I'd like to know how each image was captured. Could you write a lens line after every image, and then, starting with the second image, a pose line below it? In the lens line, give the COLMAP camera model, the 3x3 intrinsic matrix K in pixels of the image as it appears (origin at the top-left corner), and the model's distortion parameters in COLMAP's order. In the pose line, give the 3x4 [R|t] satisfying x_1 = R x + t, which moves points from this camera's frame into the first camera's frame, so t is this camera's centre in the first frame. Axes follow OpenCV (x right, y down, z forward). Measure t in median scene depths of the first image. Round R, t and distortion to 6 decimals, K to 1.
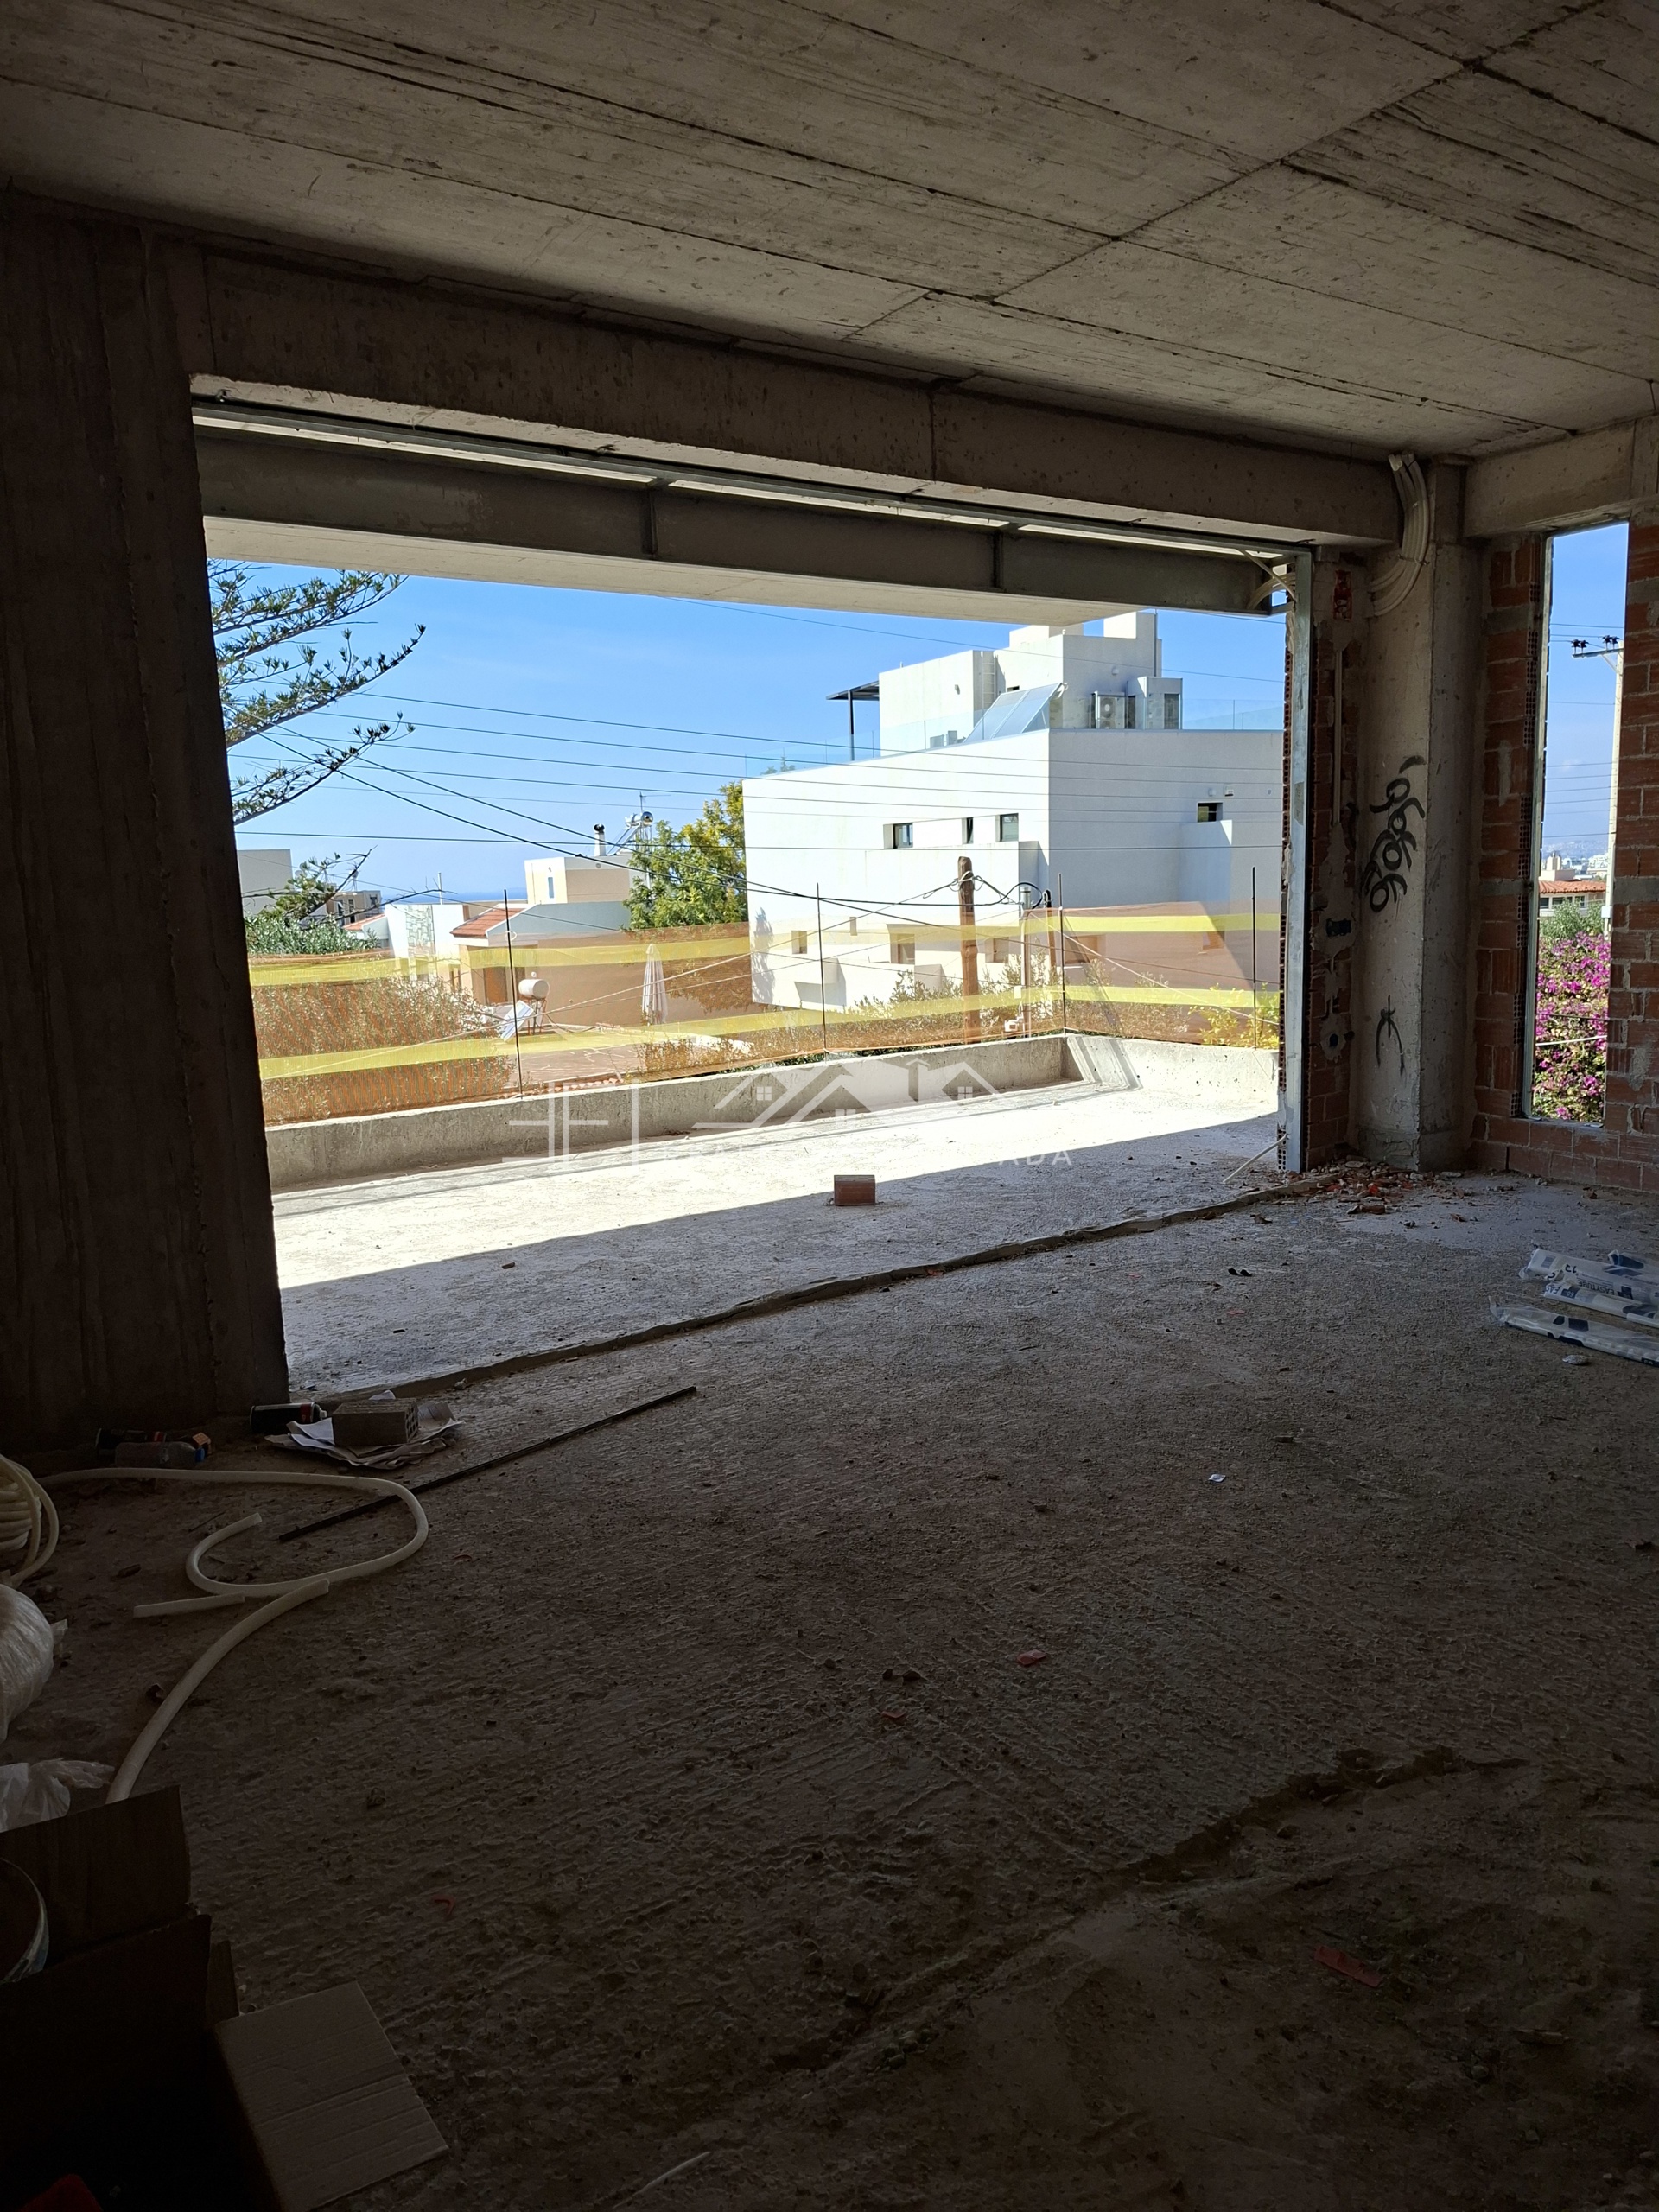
lens RADIAL K [[1540.4, 0, 818.2], [0, 1540.4, 1121.6], [0, 0, 1]] dist [0.088979, -0.093598]
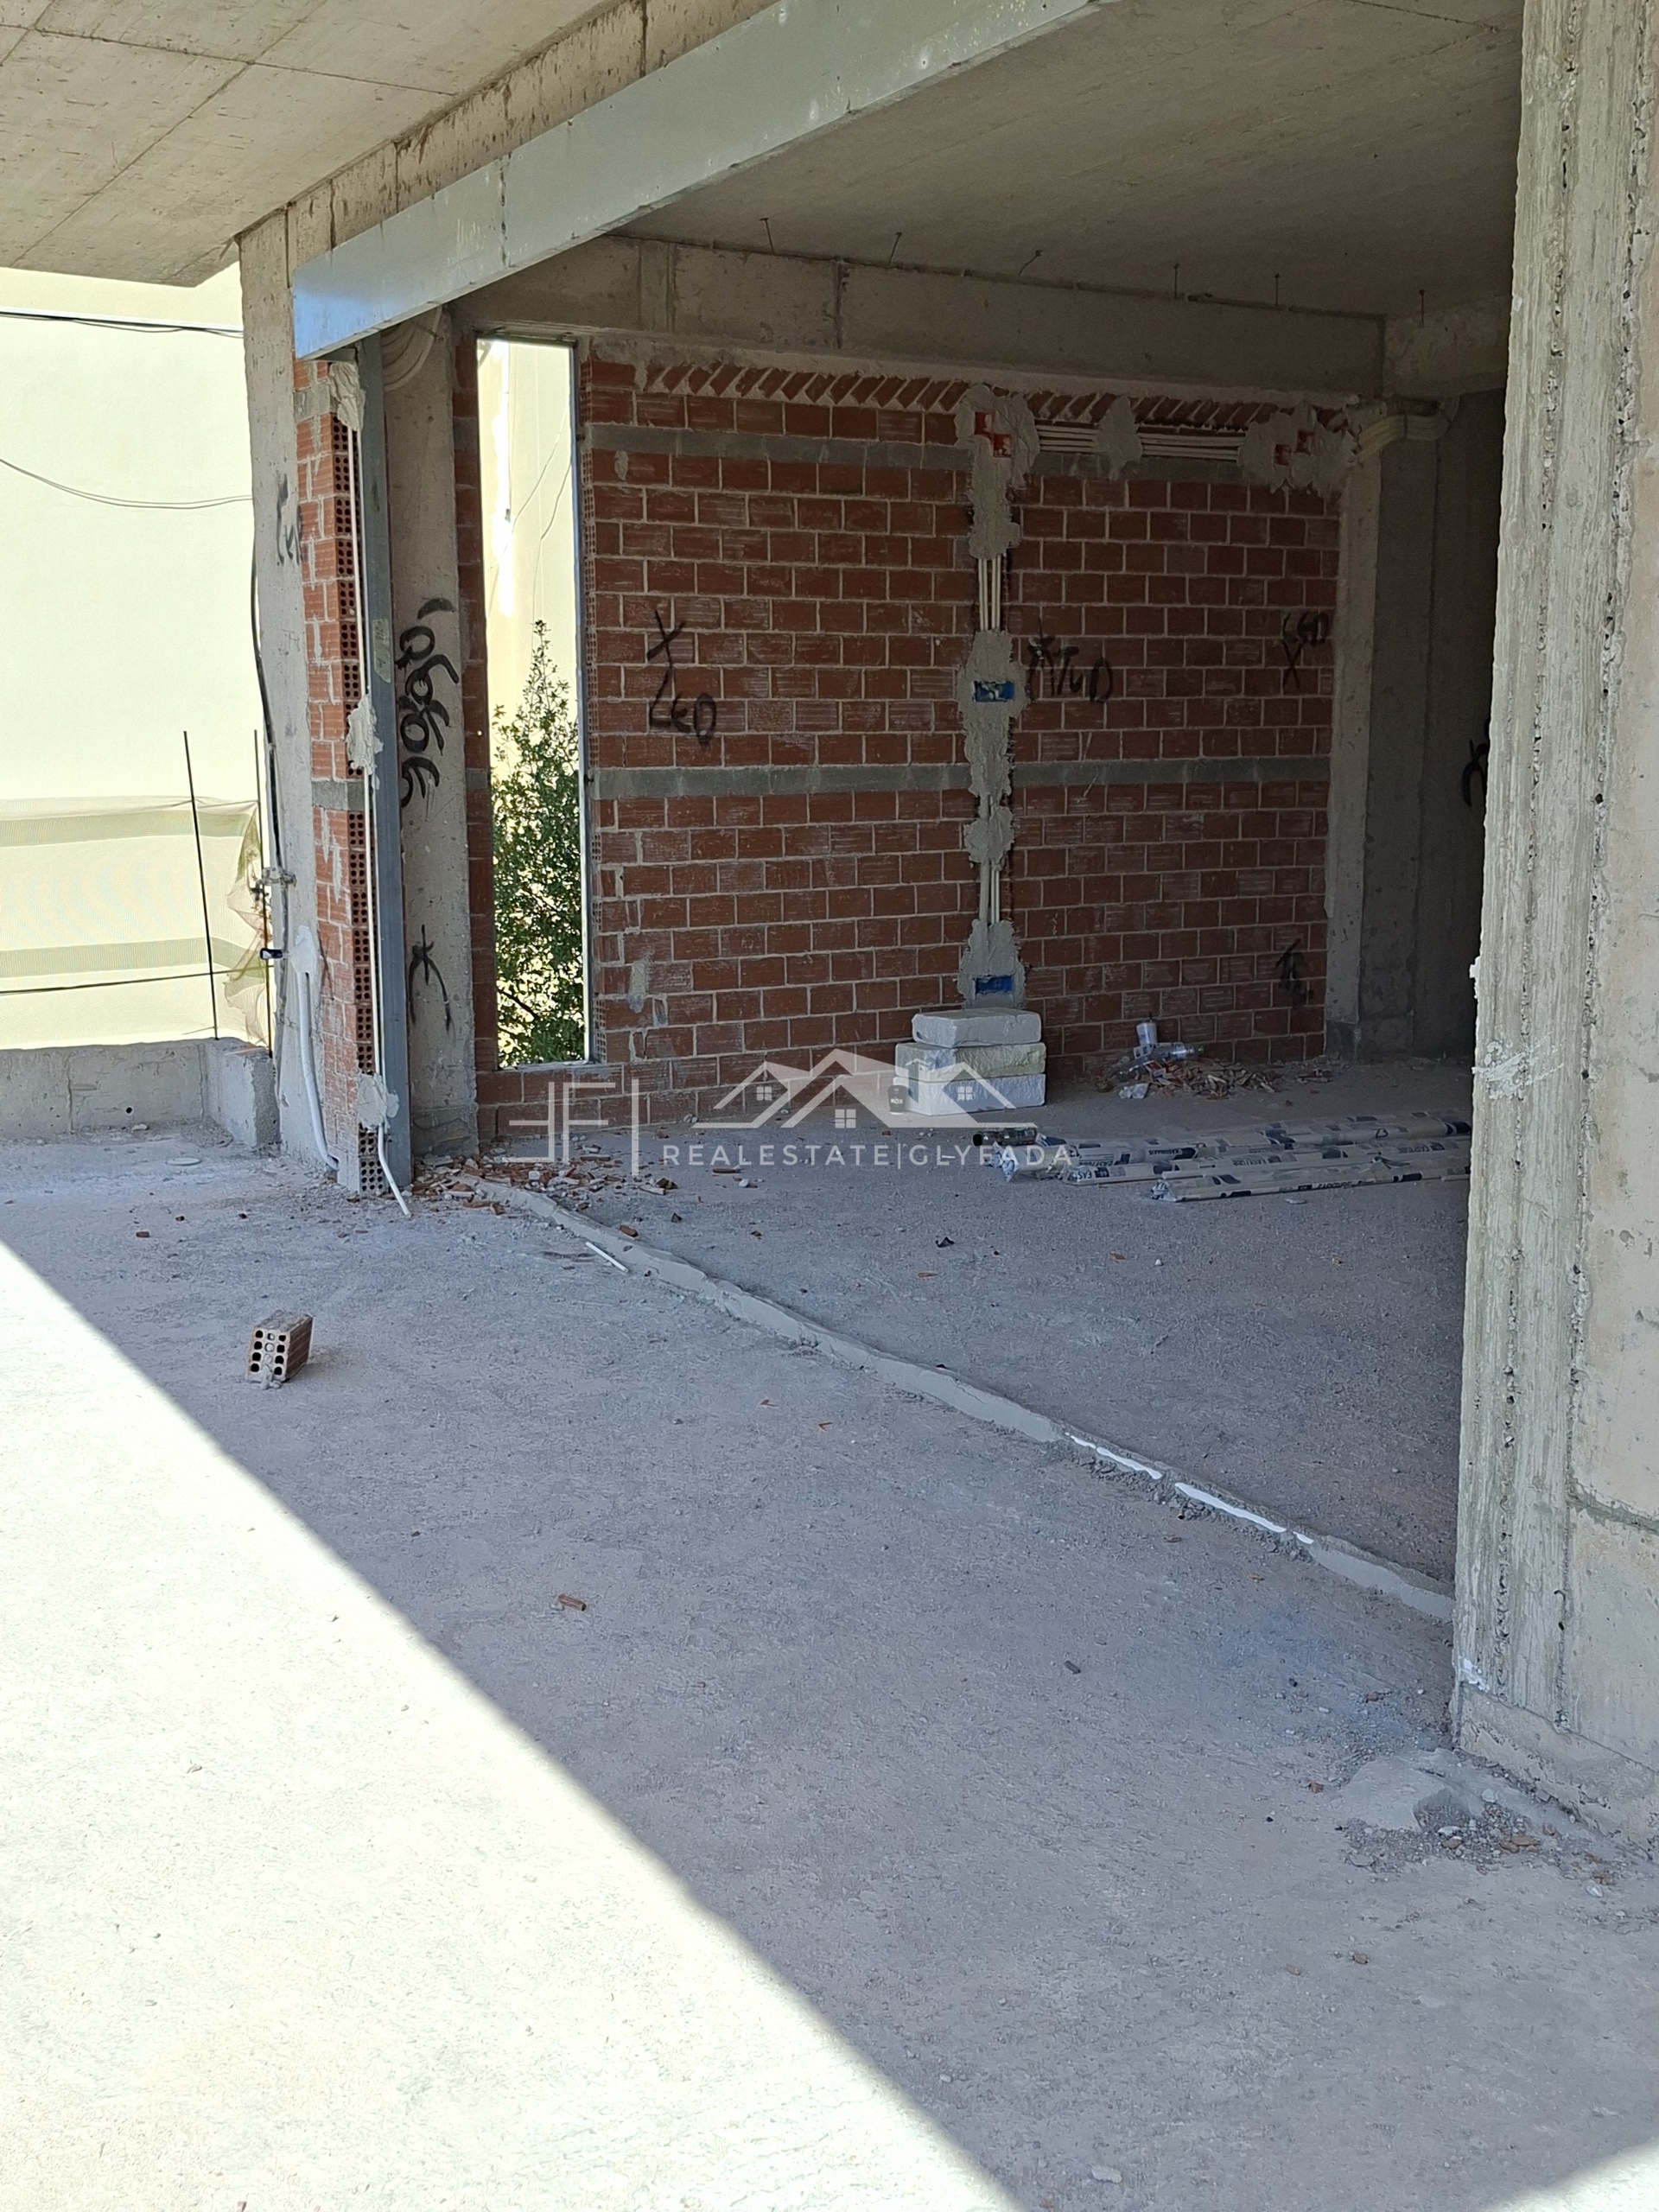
lens RADIAL K [[2304.6, 0, 823.7], [0, 2304.6, 1098.0], [0, 0, 1]] dist [0.102172, 0.000000]
pose [[0.082856, -0.120604, 0.989237, -0.916548], [0.162342, 0.981024, 0.106005, -0.113671], [-0.983250, 0.151812, 0.100862, 0.952953]]
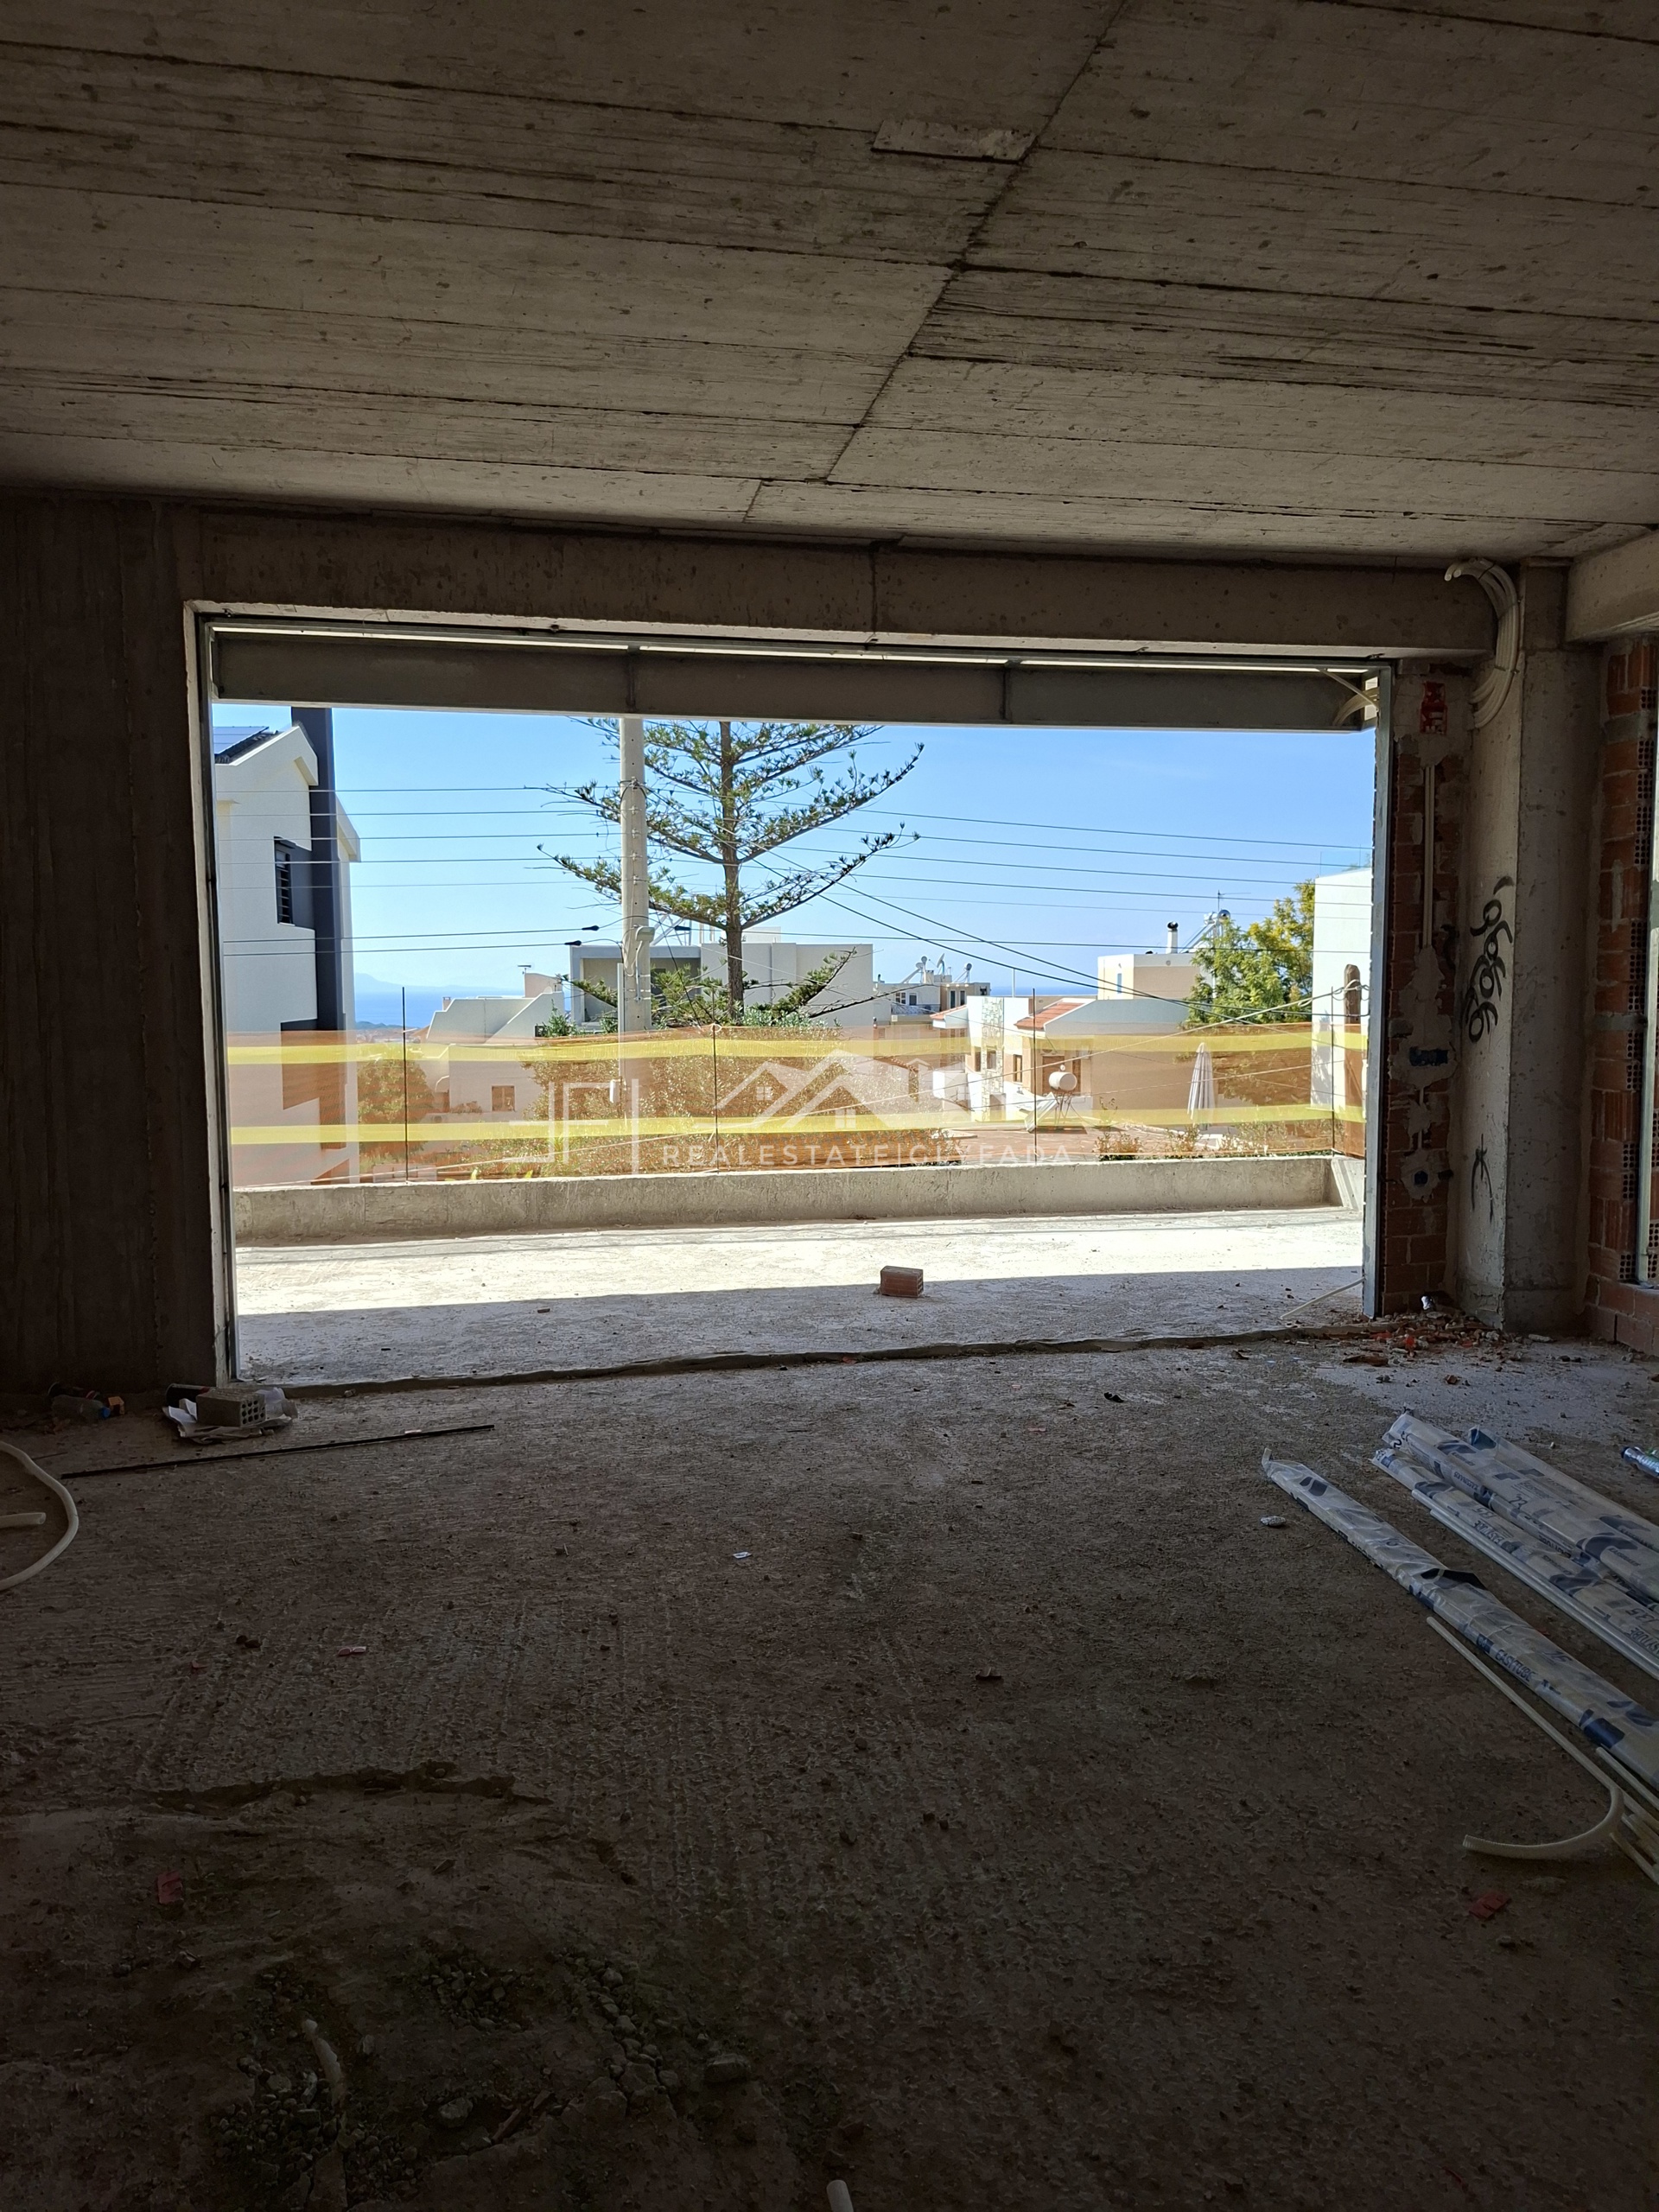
lens RADIAL K [[1540.4, 0, 817.6], [0, 1540.4, 1119.6], [0, 0, 1]] dist [0.088979, -0.093598]
pose [[0.918053, 0.065779, -0.390962, 0.484533], [-0.089575, 0.995055, -0.042923, -0.019844], [0.386205, 0.074426, 0.919405, 0.009349]]
